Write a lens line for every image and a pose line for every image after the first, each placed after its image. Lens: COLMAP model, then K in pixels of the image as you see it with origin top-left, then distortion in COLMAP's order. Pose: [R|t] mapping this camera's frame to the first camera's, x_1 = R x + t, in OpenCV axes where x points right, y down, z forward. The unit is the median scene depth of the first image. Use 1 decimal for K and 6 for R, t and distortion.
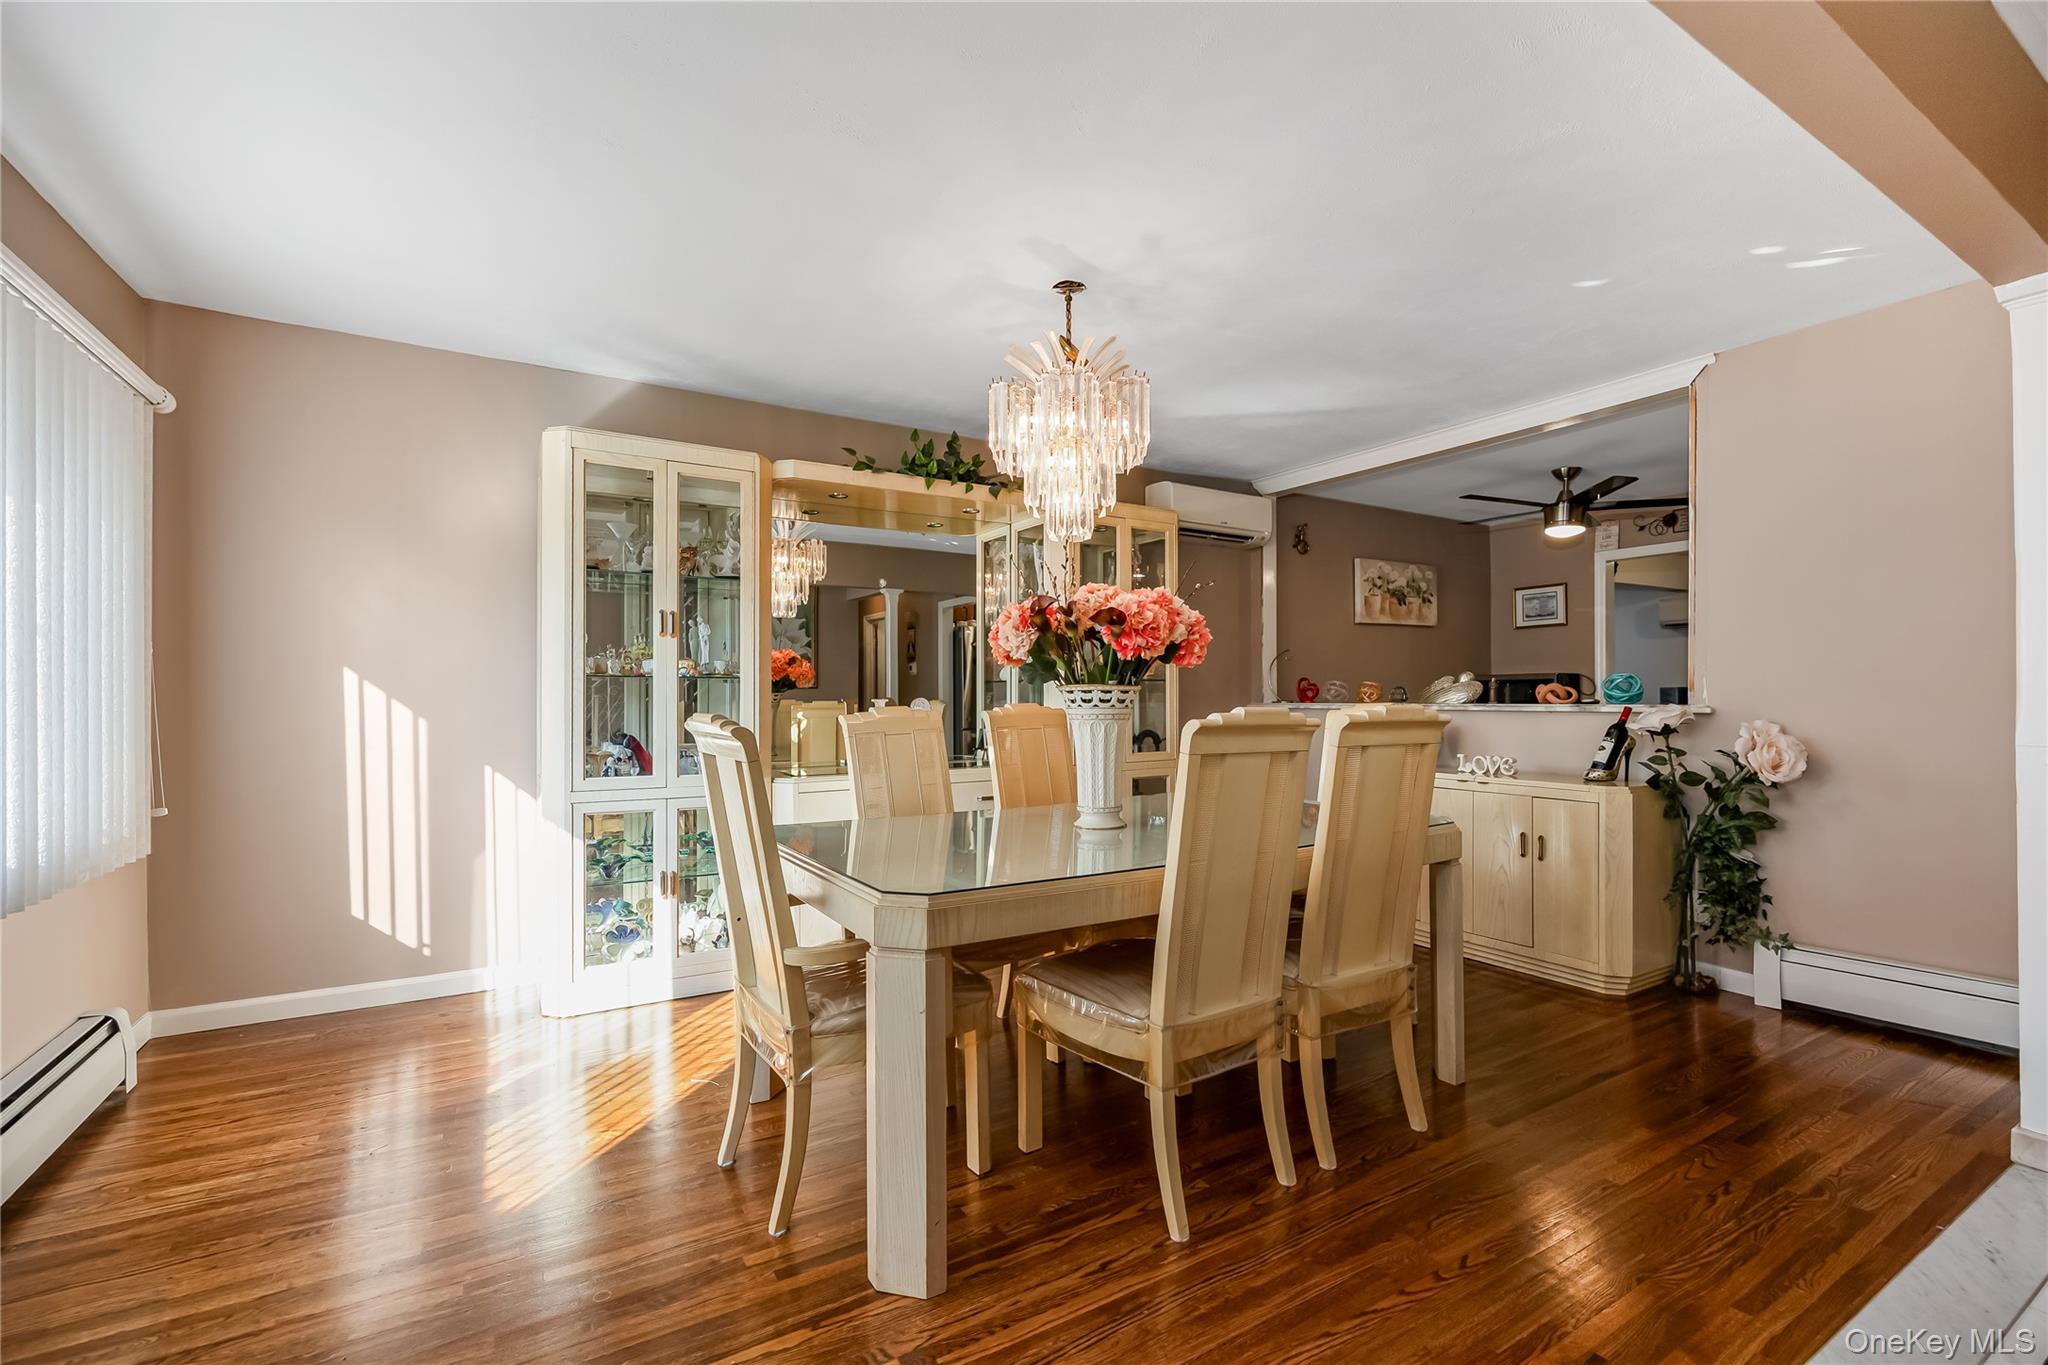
lens RADIAL K [[874.3, 0, 1021.9], [0, 874.3, 690.8], [0, 0, 1]] dist [0.000004, 0.000012]
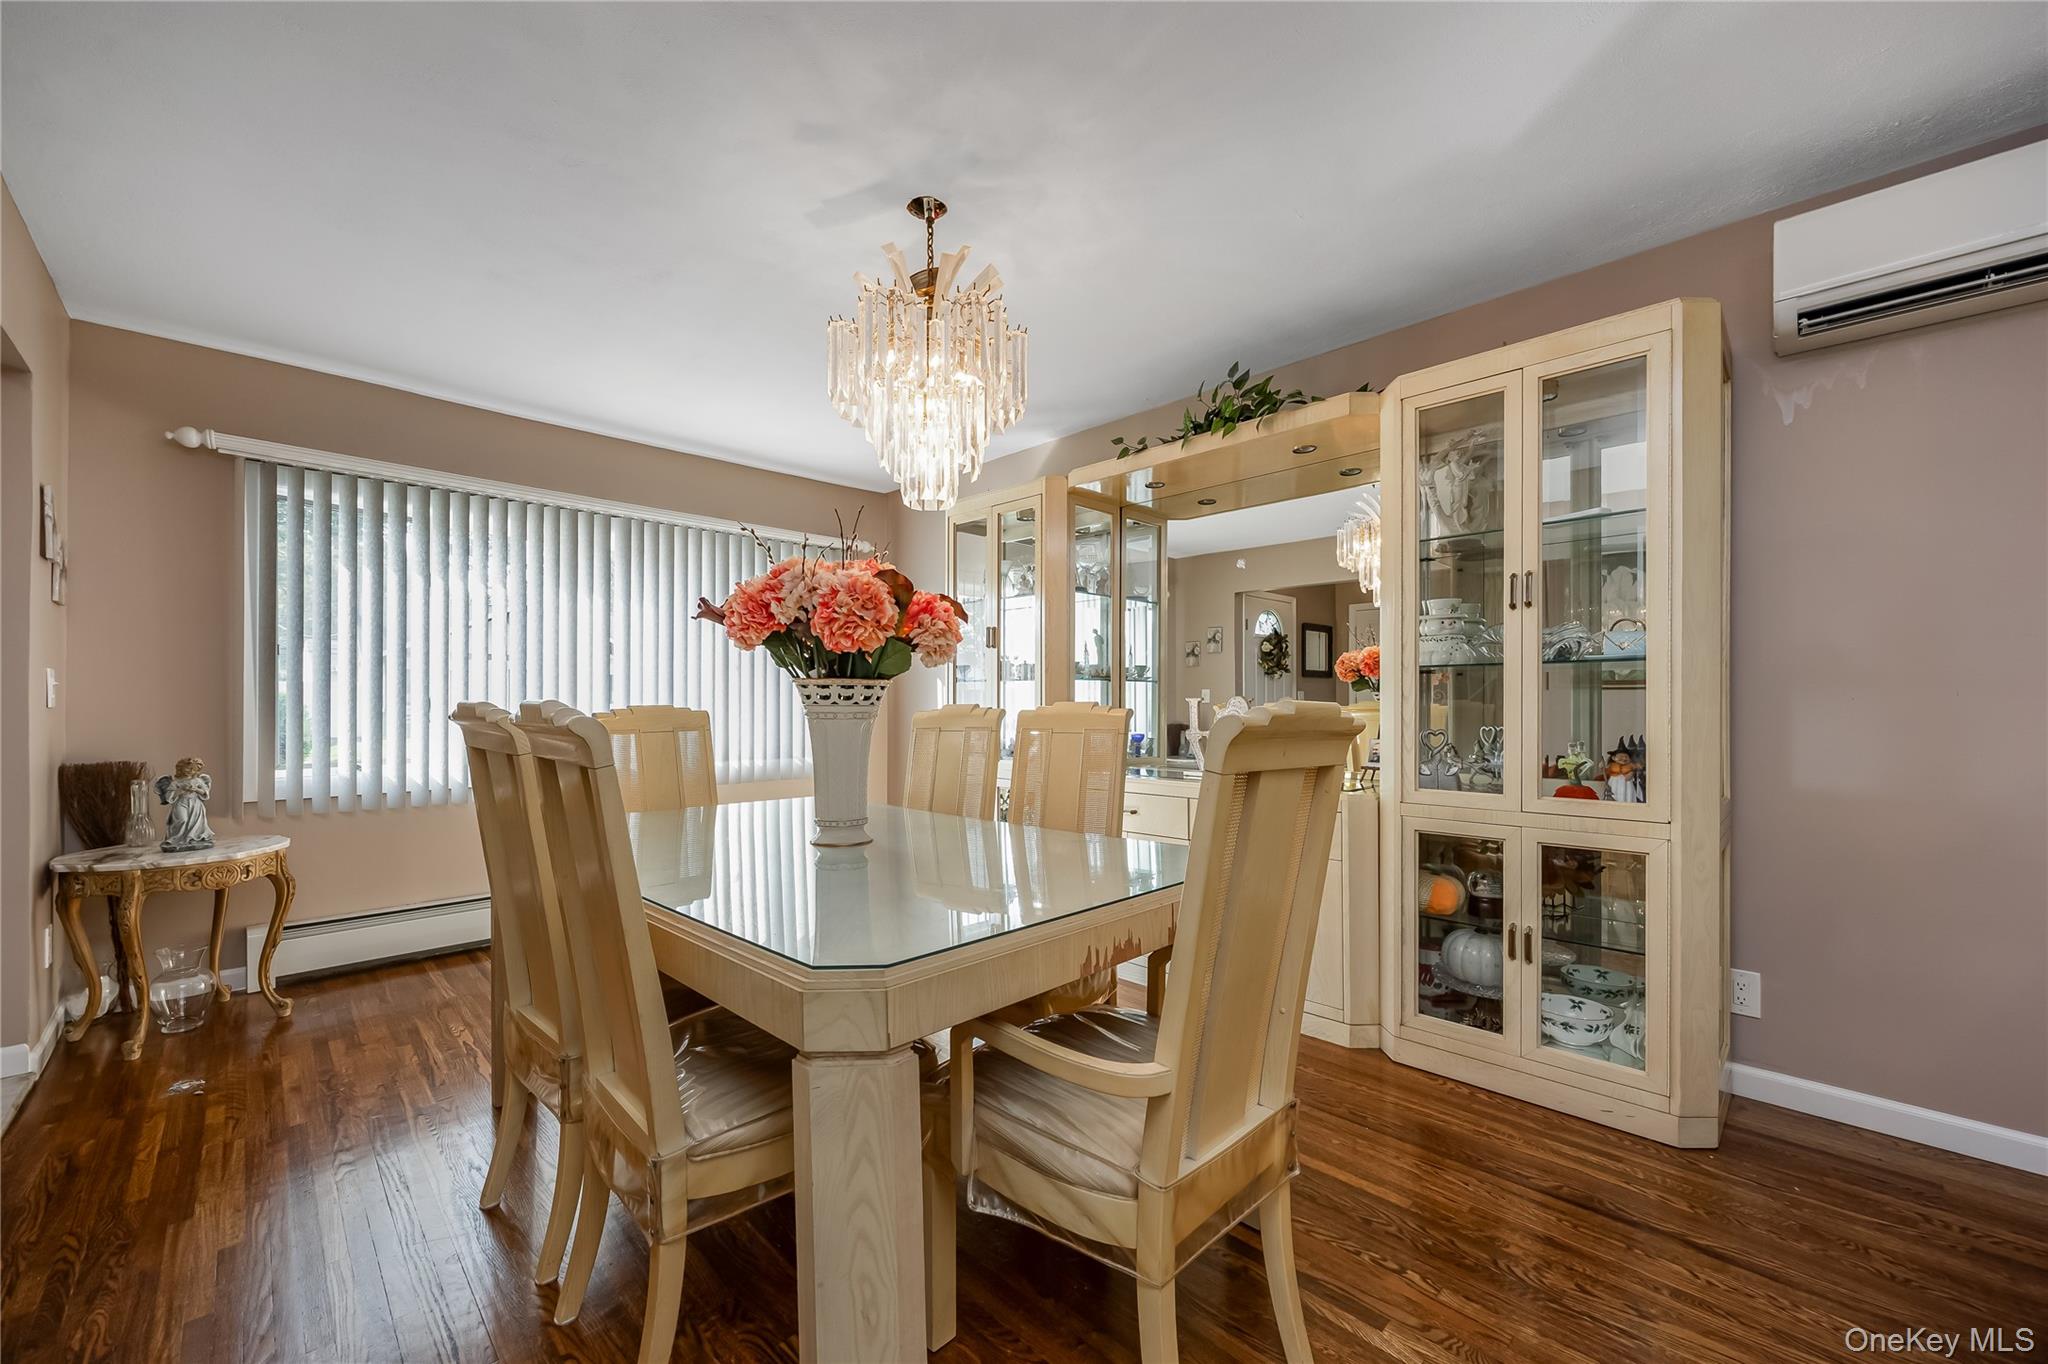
lens RADIAL K [[790.1, 0, 965.7], [0, 790.1, 707.3], [0, 0, 1]] dist [-0.003249, -0.000339]
pose [[0.208385, 0.001653, -0.978045, 0.463925], [-0.005080, 0.999987, 0.000607, 0.010678], [0.978034, 0.004842, 0.208391, 0.508026]]
